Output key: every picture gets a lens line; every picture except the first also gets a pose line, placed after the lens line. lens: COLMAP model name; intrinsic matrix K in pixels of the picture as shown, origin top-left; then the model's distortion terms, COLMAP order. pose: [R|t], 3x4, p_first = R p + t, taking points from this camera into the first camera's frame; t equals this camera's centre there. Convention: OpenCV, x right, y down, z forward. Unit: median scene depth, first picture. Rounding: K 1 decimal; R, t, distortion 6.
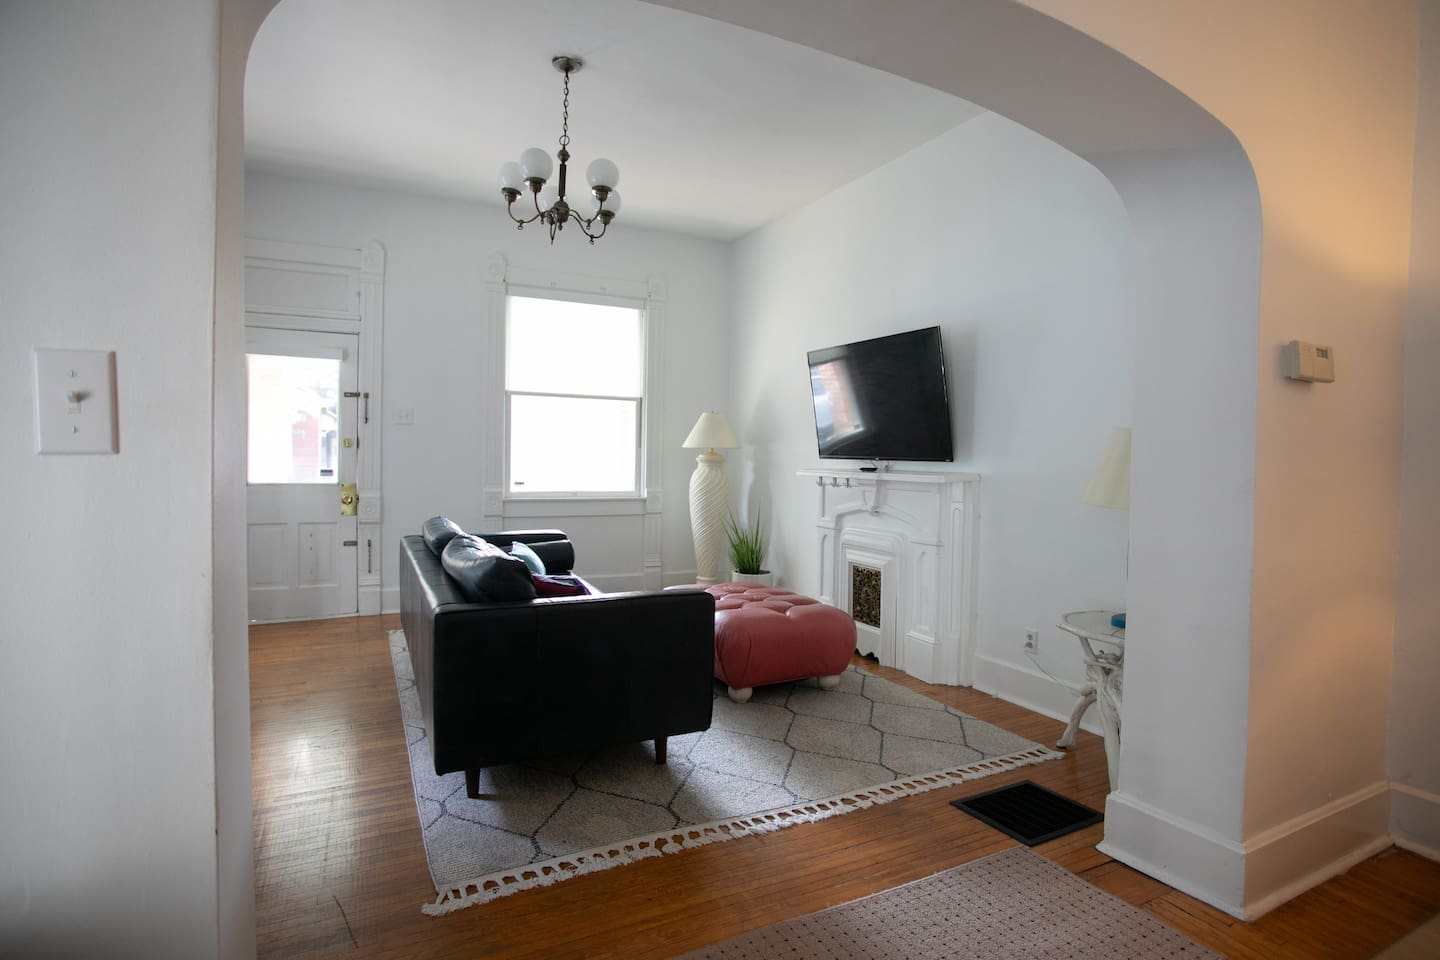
lens RADIAL K [[740.3, 0, 721.0], [0, 740.3, 492.8], [0, 0, 1]] dist [-0.001515, -0.000236]
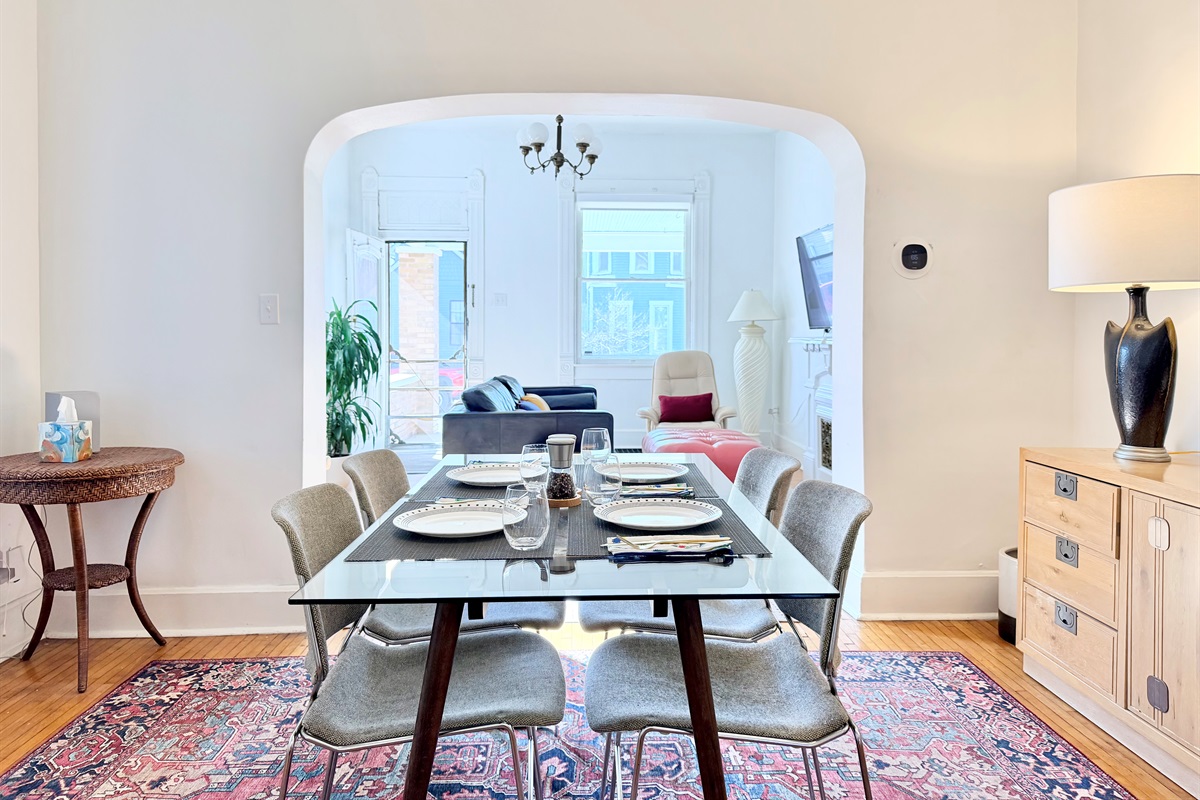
lens RADIAL K [[841.0, 0, 581.1], [0, 841.0, 418.8], [0, 0, 1]] dist [-0.005461, -0.002191]
pose [[0.918711, 0.020699, -0.394387, 0.468583], [0.000720, 0.998536, 0.054084, 0.034803], [0.394929, -0.049971, 0.917352, -0.500910]]
